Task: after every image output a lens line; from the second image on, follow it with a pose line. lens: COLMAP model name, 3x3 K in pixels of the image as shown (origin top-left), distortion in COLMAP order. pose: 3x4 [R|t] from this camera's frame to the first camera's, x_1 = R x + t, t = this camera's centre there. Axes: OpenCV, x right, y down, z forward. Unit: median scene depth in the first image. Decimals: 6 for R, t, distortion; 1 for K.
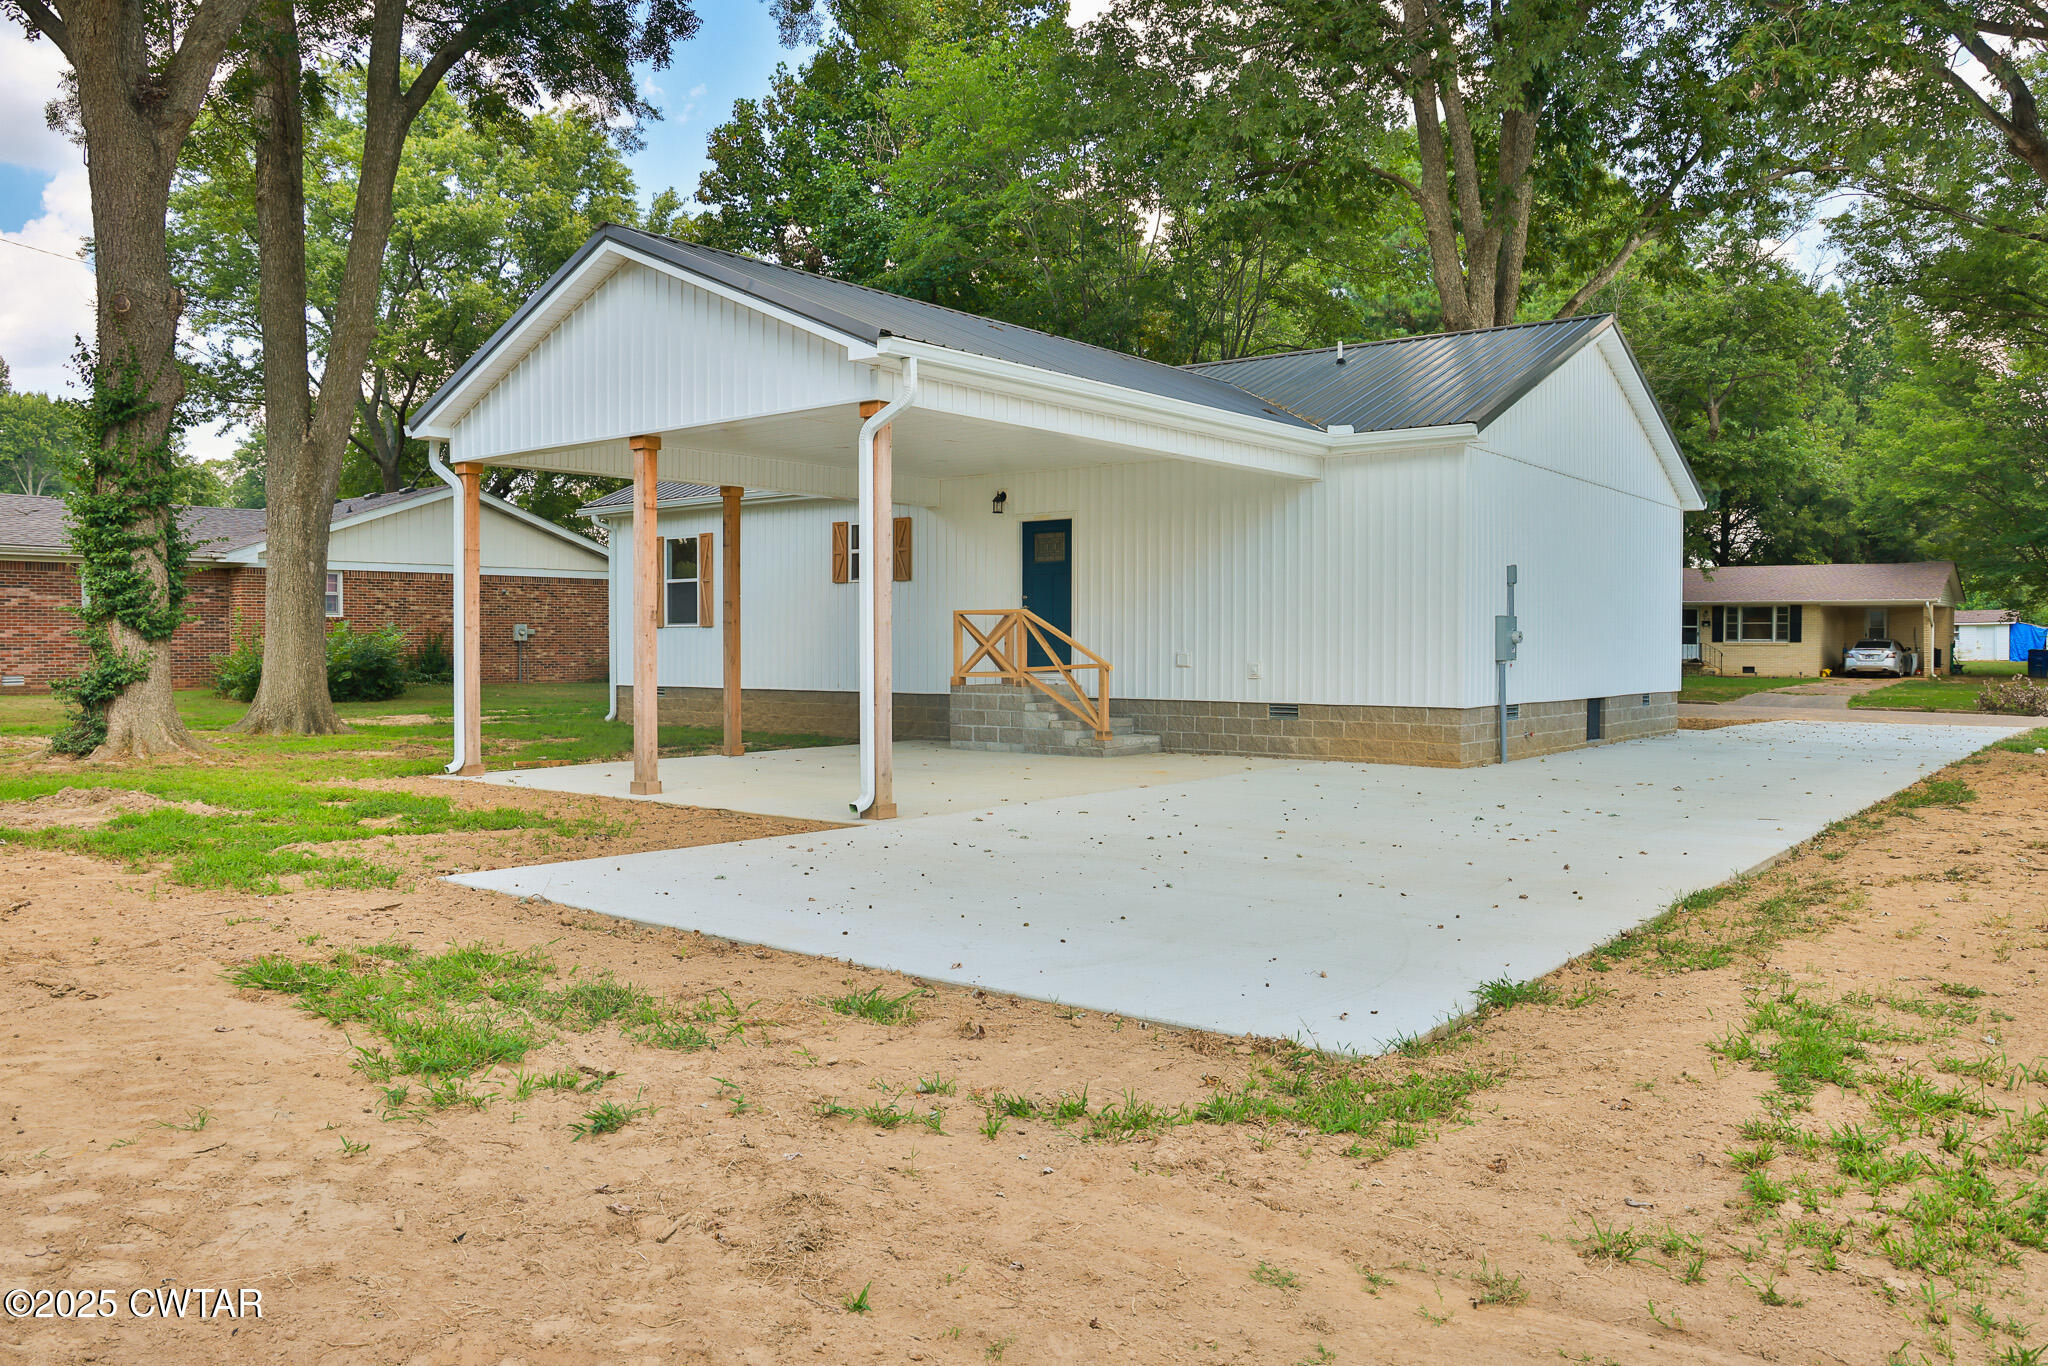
lens RADIAL K [[1473.5, 0, 1024.0], [0, 1473.5, 683.0], [0, 0, 1]] dist [-0.000169, -0.000035]
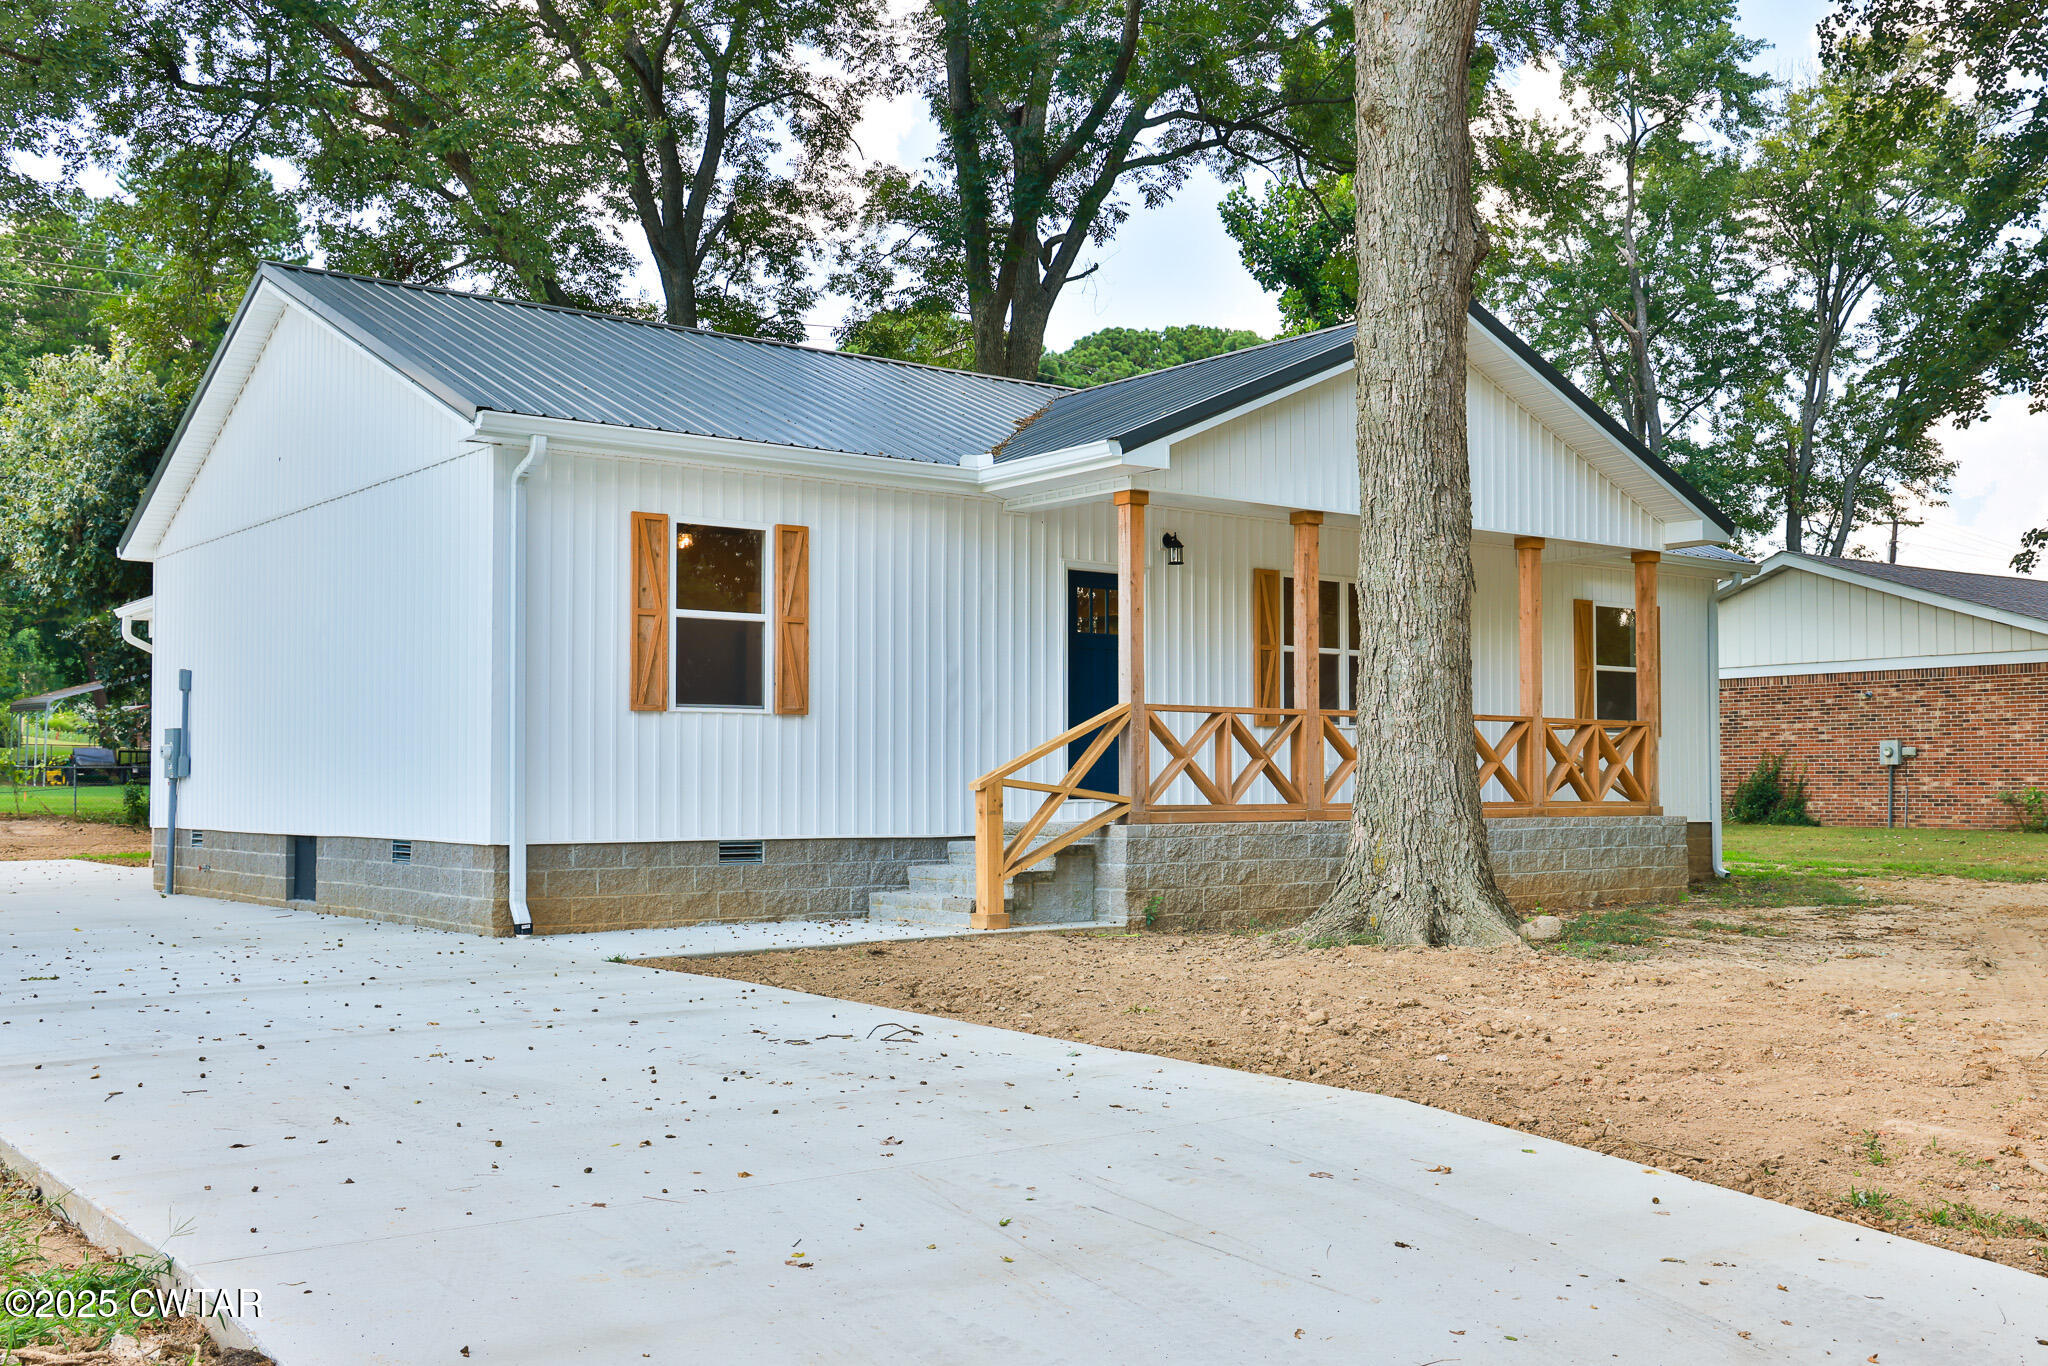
lens RADIAL K [[1975.3, 0, 1024.0], [0, 1975.3, 683.0], [0, 0, 1]] dist [0.001463, 0.000453]
pose [[-0.215545, -0.052522, -0.975080, 0.750546], [-0.024213, 0.998533, -0.048433, -0.014685], [0.976194, 0.013170, -0.216500, 0.950113]]
